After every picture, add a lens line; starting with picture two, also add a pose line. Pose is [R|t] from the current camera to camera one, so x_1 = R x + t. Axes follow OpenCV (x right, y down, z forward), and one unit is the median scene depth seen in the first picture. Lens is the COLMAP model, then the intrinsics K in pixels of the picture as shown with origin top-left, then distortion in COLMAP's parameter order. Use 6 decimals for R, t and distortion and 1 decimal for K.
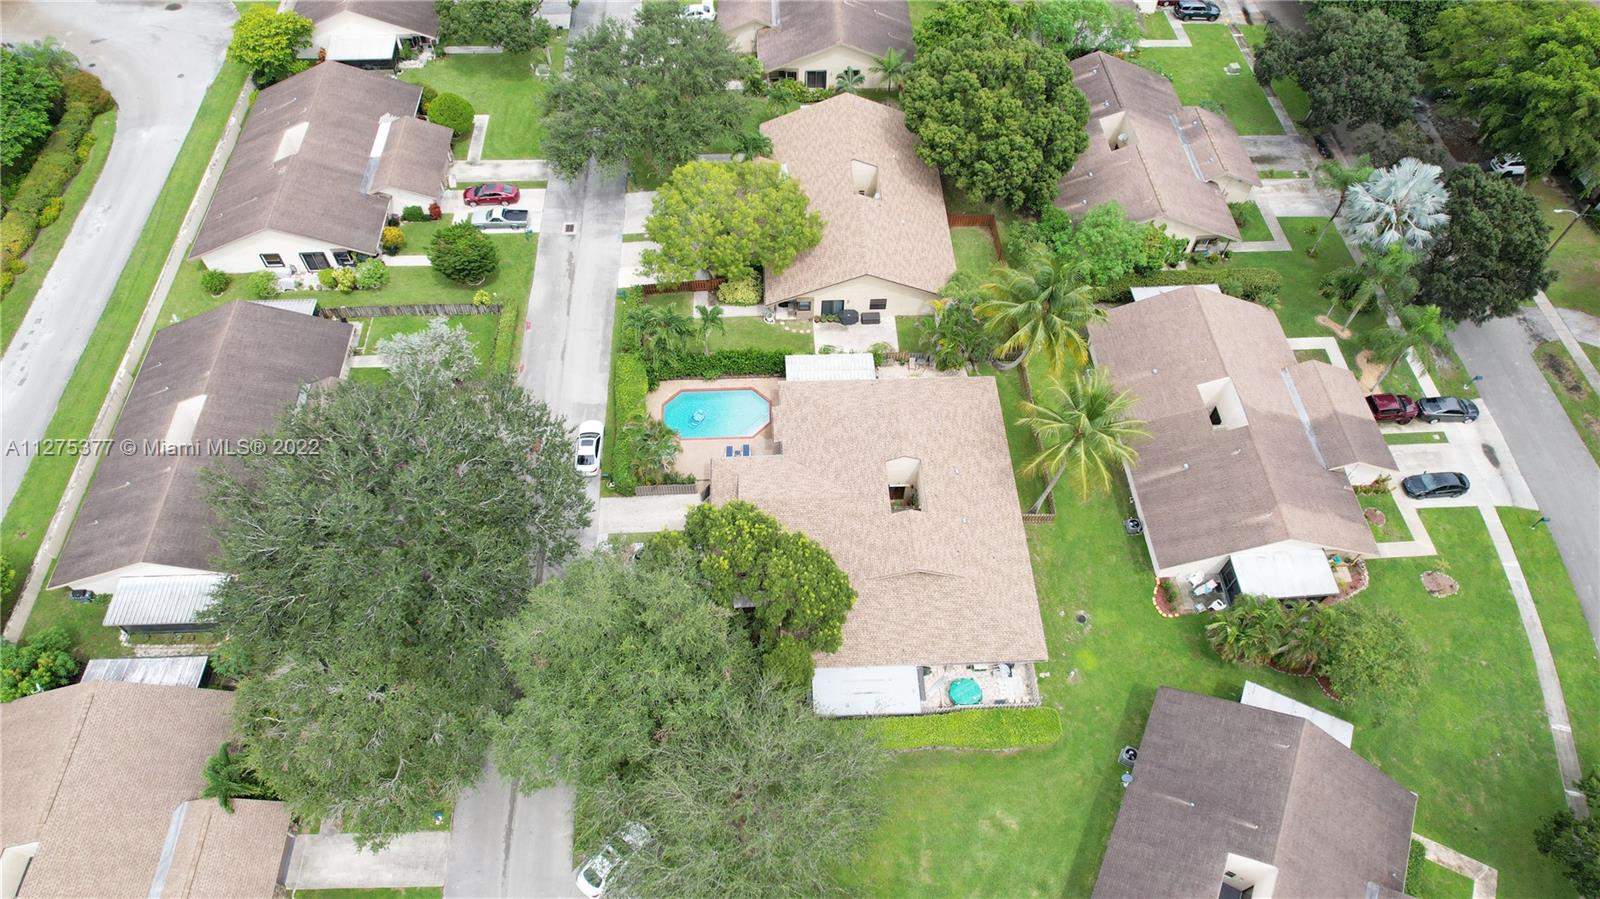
lens RADIAL K [[1009.1, 0, 799.4], [0, 1009.1, 454.3], [0, 0, 1]] dist [-0.072702, 0.062234]
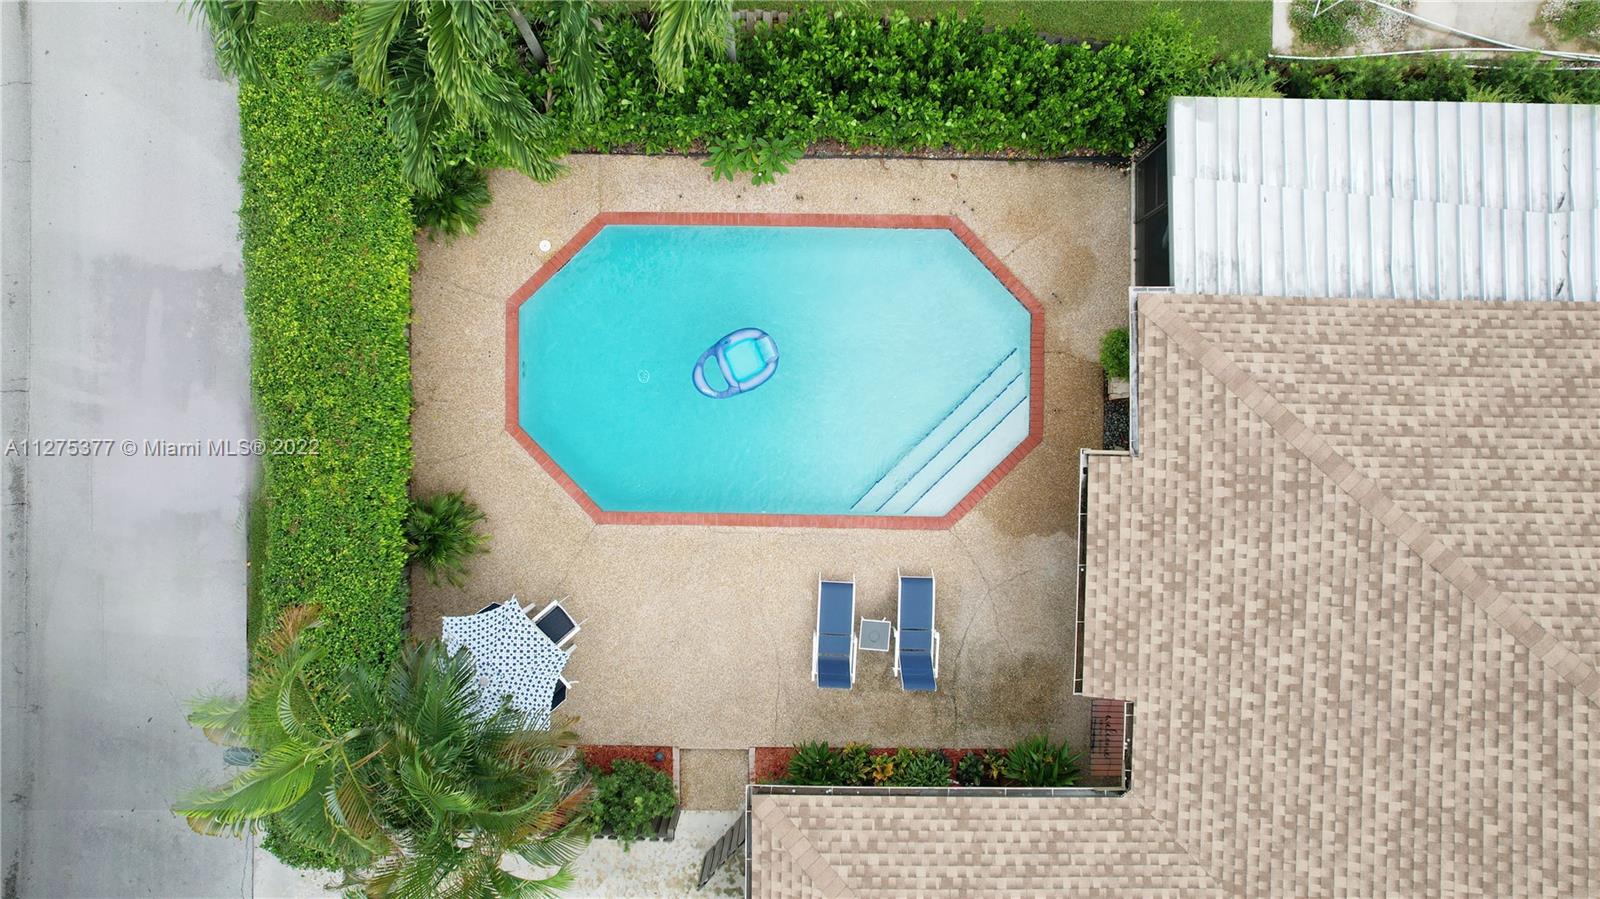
lens RADIAL K [[1009.1, 0, 799.4], [0, 1009.1, 454.3], [0, 0, 1]] dist [-0.072702, 0.062234]
pose [[0.998502, 0.054694, -0.001794, -0.083589], [-0.043978, 0.821514, 0.568490, -0.157606], [0.032567, -0.567560, 0.822688, 0.904803]]
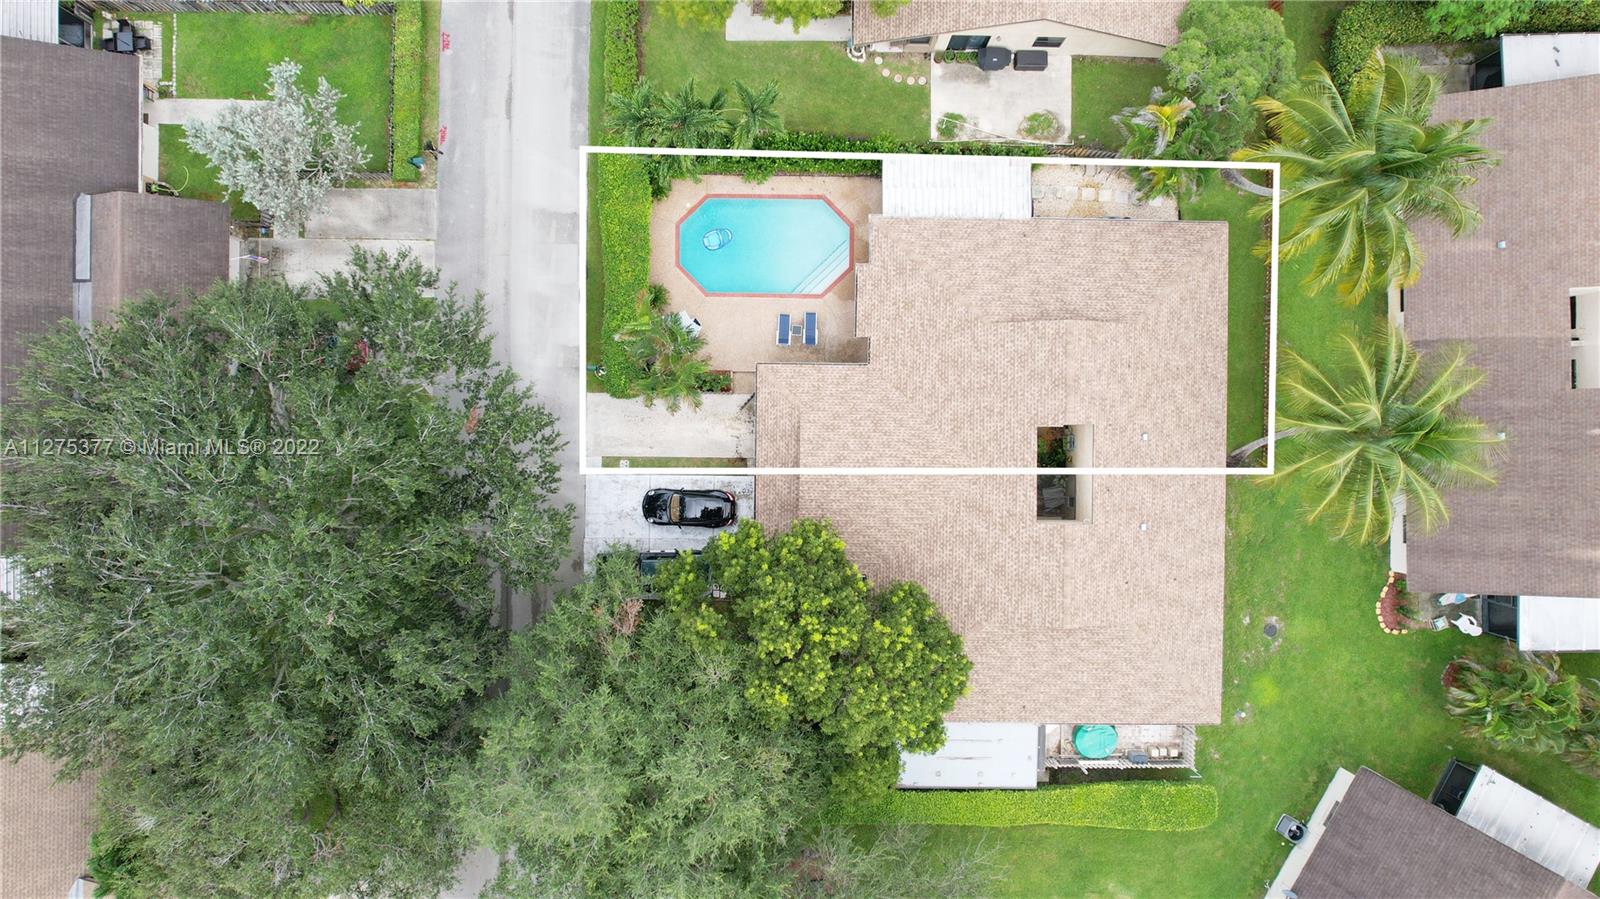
lens RADIAL K [[1009.1, 0, 799.4], [0, 1009.1, 454.3], [0, 0, 1]] dist [-0.072702, 0.062234]
pose [[0.998549, 0.053771, -0.002960, -0.057302], [-0.042503, 0.820648, 0.569852, -0.317982], [0.033071, -0.568899, 0.821742, 0.461690]]
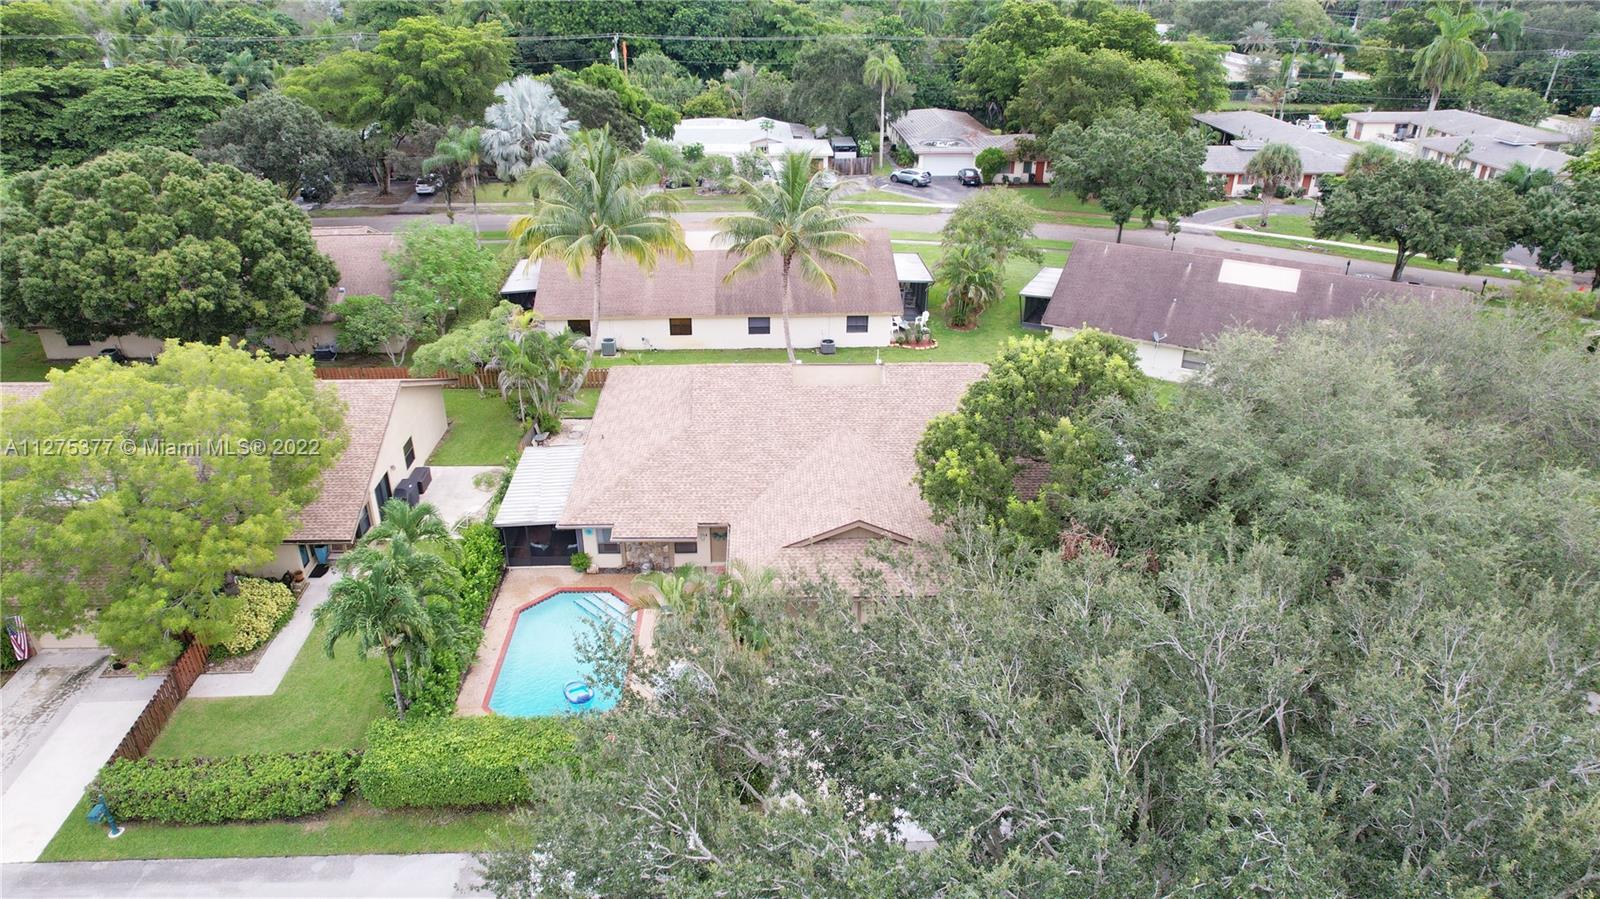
lens RADIAL K [[1009.1, 0, 799.4], [0, 1009.1, 454.3], [0, 0, 1]] dist [-0.072702, 0.062234]
pose [[0.005309, -0.472845, 0.881130, -0.499549], [0.822181, 0.503618, 0.265305, -0.135235], [-0.569201, 0.723040, 0.391438, 0.754768]]
